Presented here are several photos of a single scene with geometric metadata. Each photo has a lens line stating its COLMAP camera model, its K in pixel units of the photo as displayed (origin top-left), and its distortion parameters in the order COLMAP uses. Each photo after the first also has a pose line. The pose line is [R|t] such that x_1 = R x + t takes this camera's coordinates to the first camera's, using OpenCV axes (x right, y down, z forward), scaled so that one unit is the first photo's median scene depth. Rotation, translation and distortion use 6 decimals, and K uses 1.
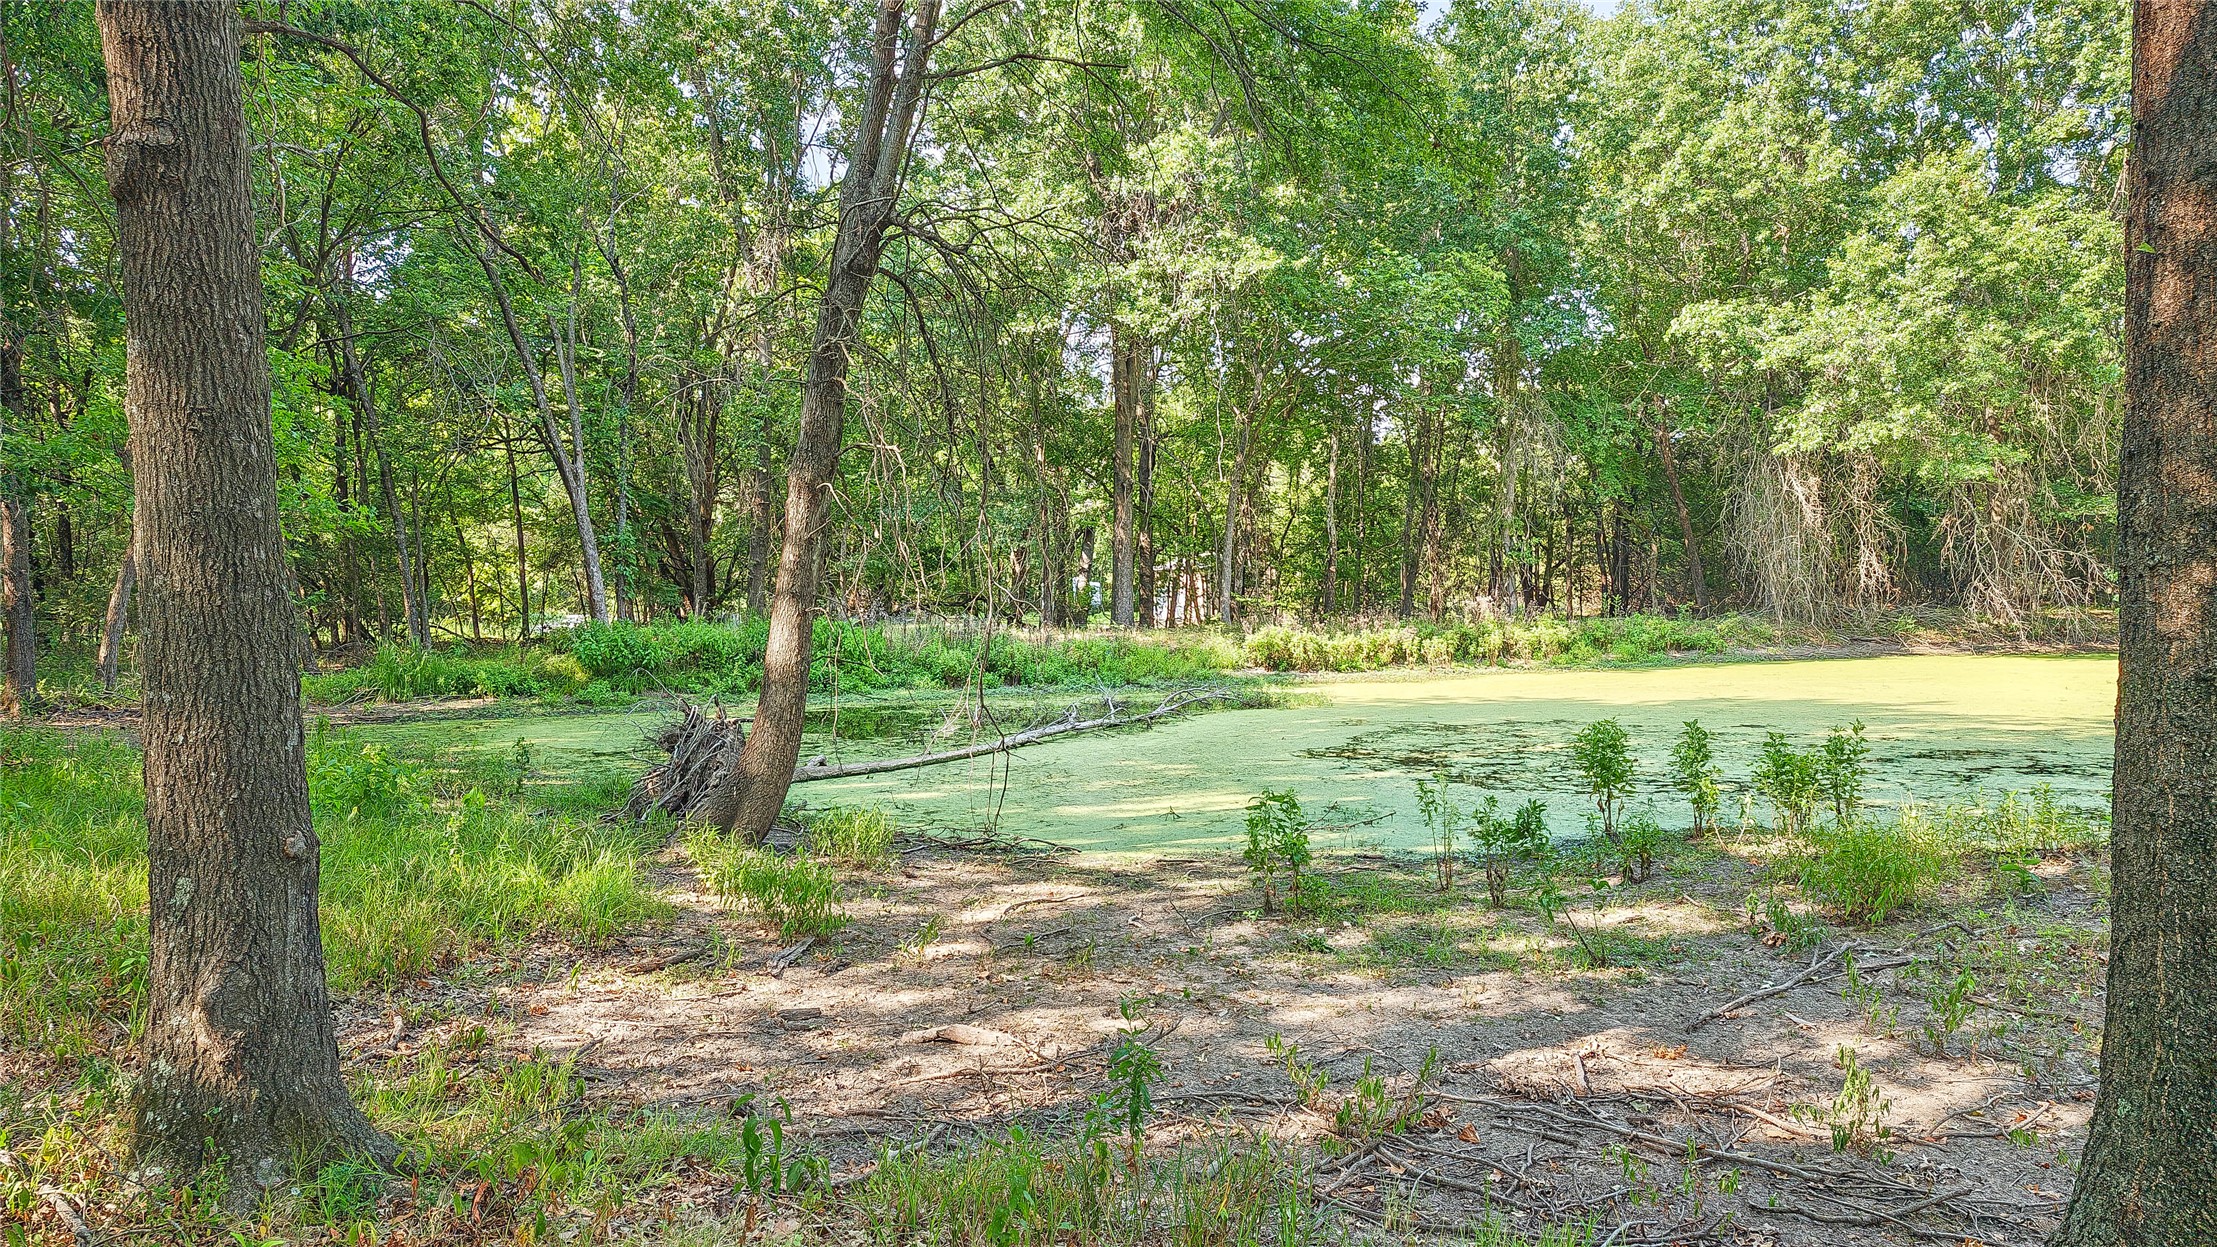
lens RADIAL K [[1563.5, 0, 1108.2], [0, 1563.5, 638.6], [0, 0, 1]] dist [0.092957, -0.040335]
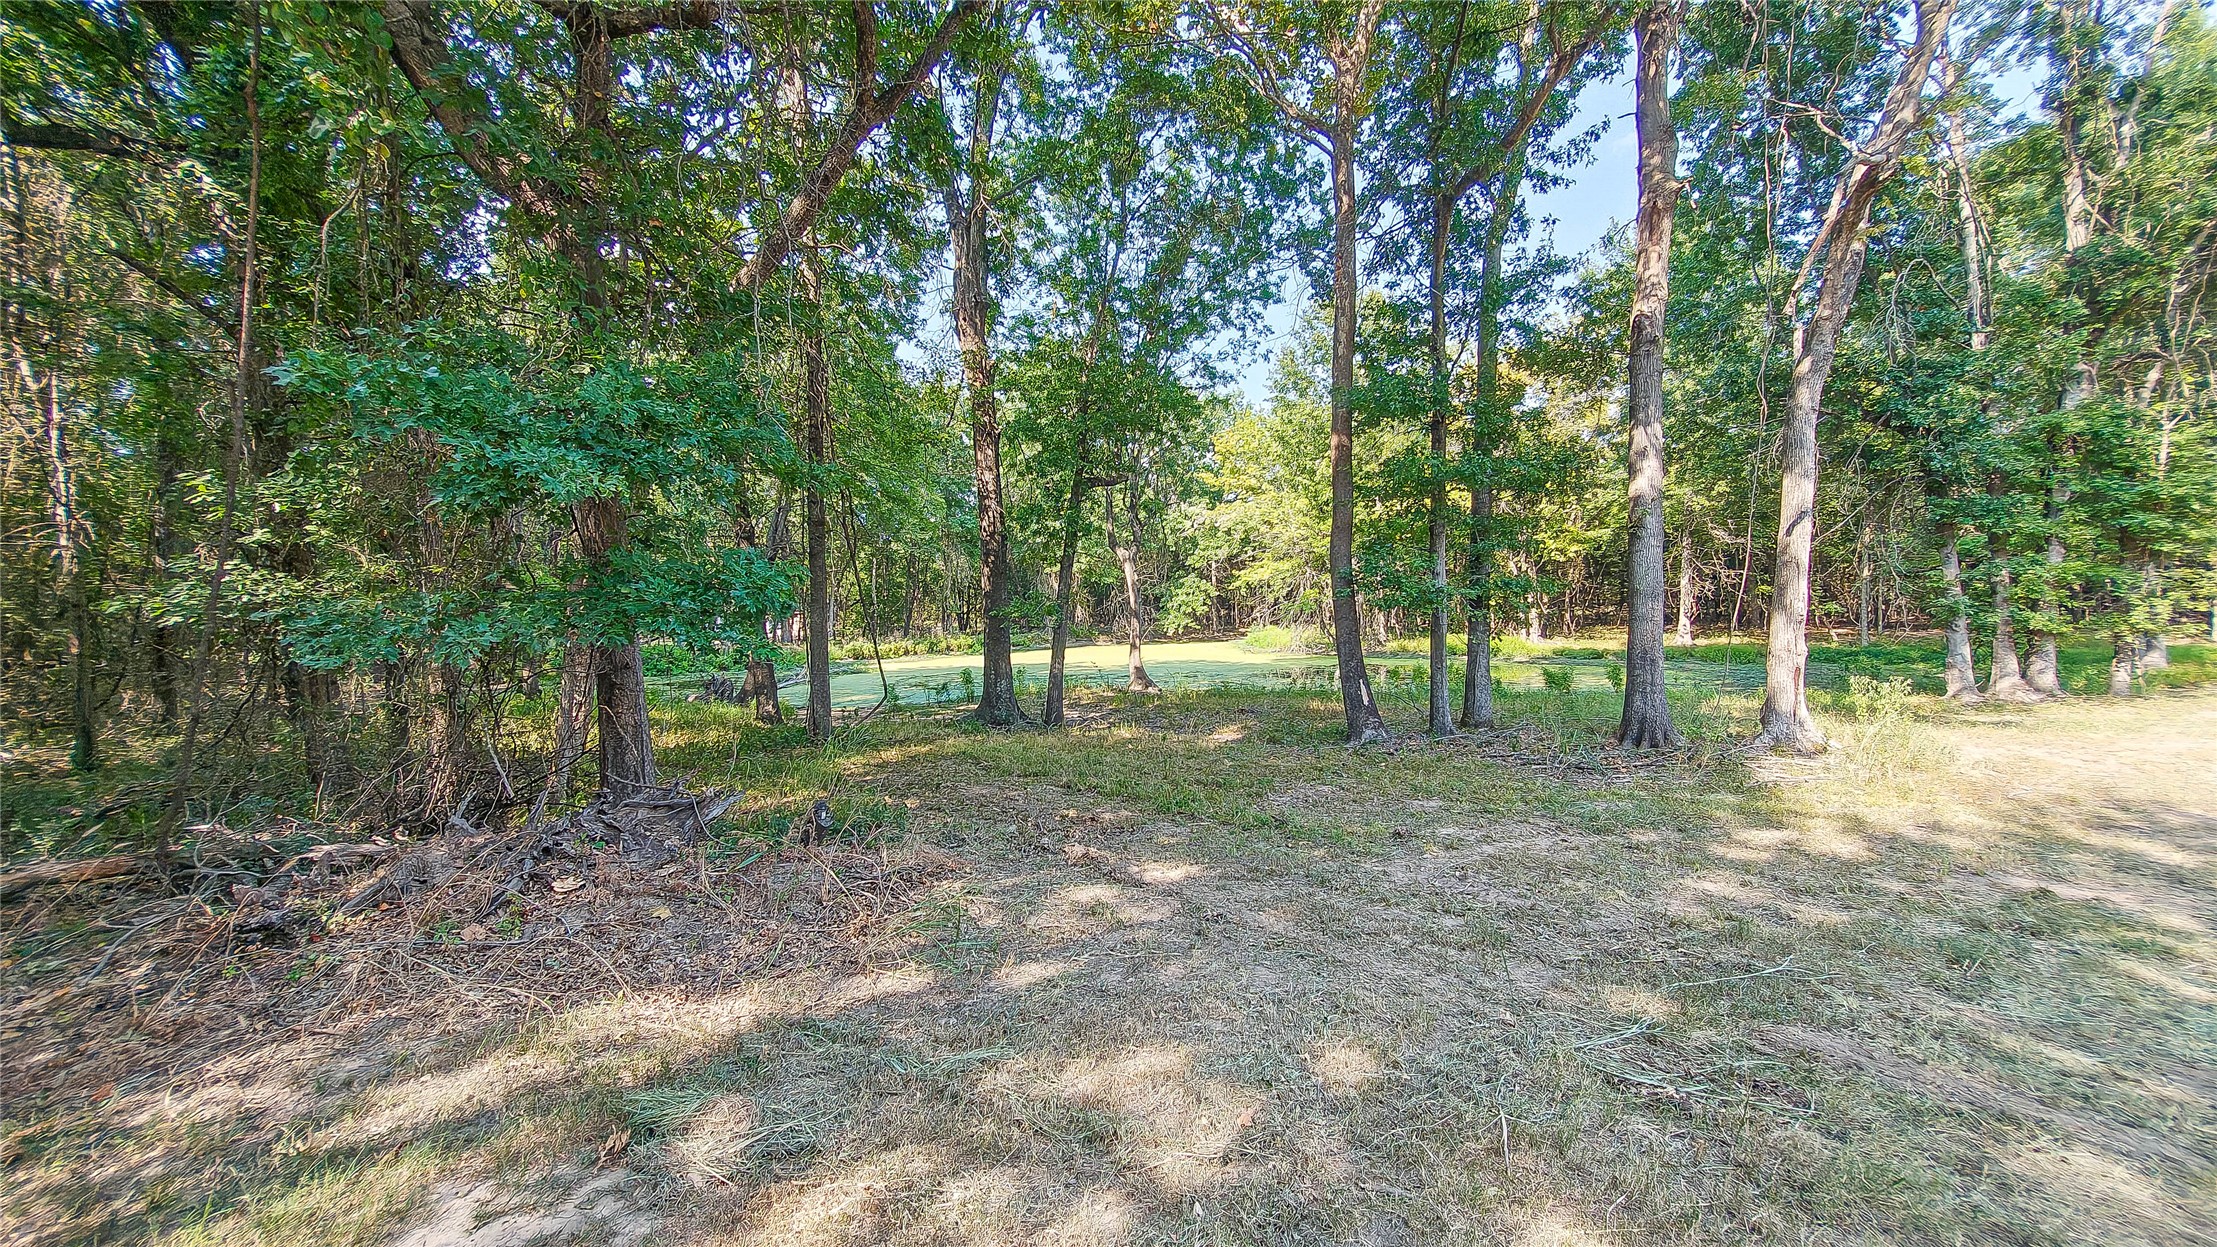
lens RADIAL K [[830.3, 0, 1106.5], [0, 830.3, 635.5], [0, 0, 1]] dist [-0.001156, 0.000197]
pose [[0.907870, -0.018192, 0.418858, -0.074801], [0.020096, 0.999798, -0.000134, -0.008271], [-0.418771, 0.008539, 0.908052, -0.319691]]
